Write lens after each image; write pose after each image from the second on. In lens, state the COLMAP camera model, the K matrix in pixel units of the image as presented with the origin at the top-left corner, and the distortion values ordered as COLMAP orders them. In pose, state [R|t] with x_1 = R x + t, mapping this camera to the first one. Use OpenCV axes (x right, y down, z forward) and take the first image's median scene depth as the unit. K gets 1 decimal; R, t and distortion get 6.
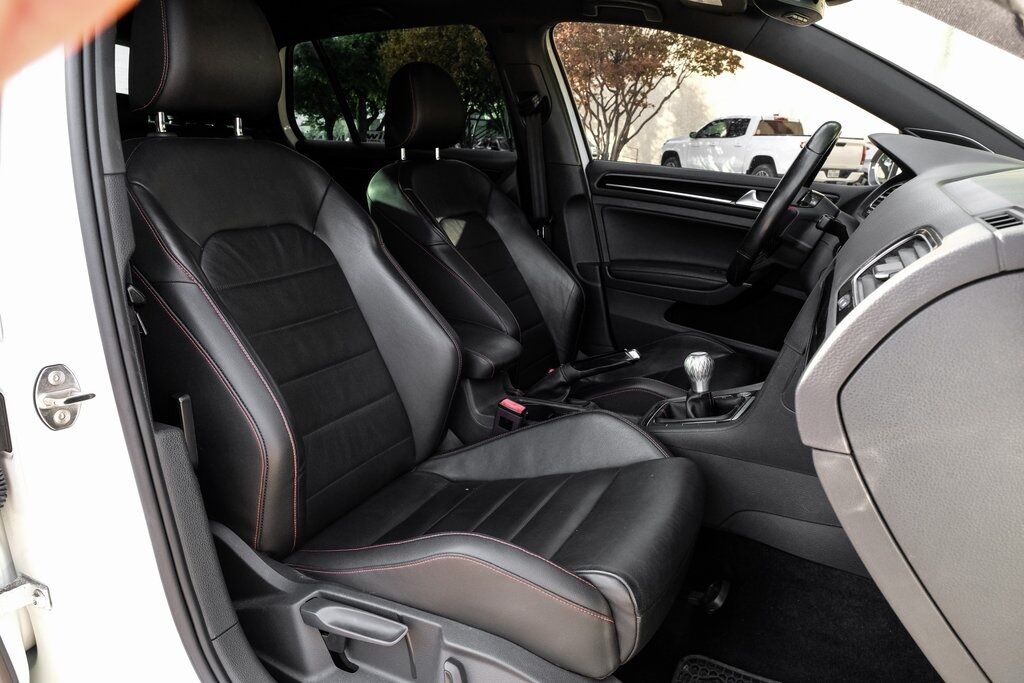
lens RADIAL K [[707.9, 0, 513.1], [0, 707.9, 376.4], [0, 0, 1]] dist [-0.050269, 0.004432]
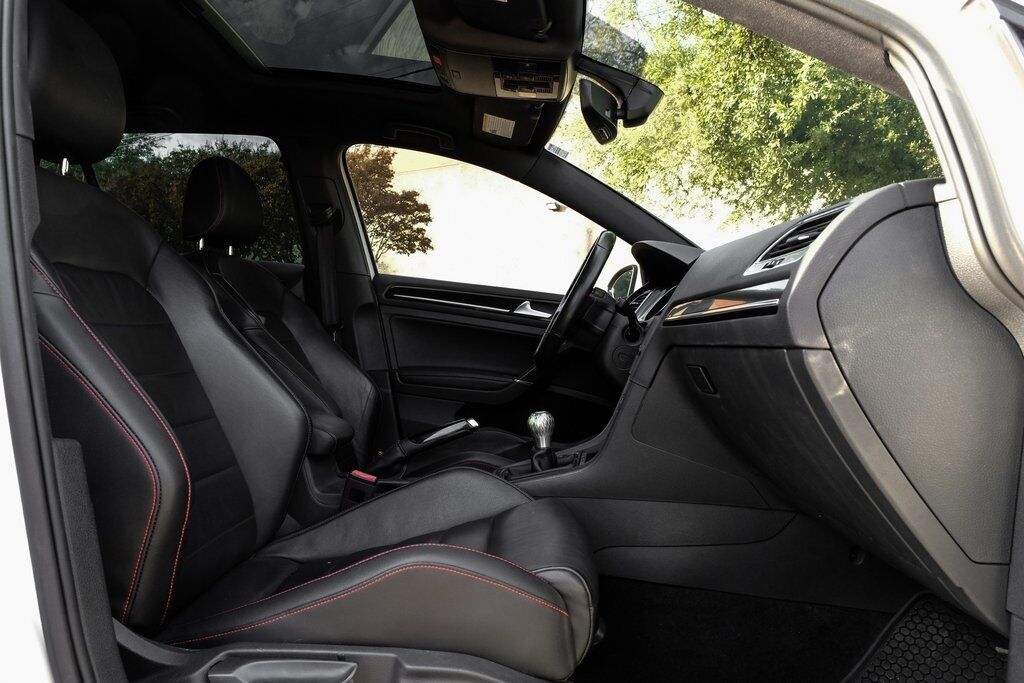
lens RADIAL K [[707.9, 0, 513.1], [0, 707.9, 376.4], [0, 0, 1]] dist [-0.050269, 0.004432]
pose [[0.904653, 0.004538, 0.426124, -0.214240], [0.101295, 0.968994, -0.225368, 0.139493], [-0.413934, 0.247044, 0.876144, 0.040004]]
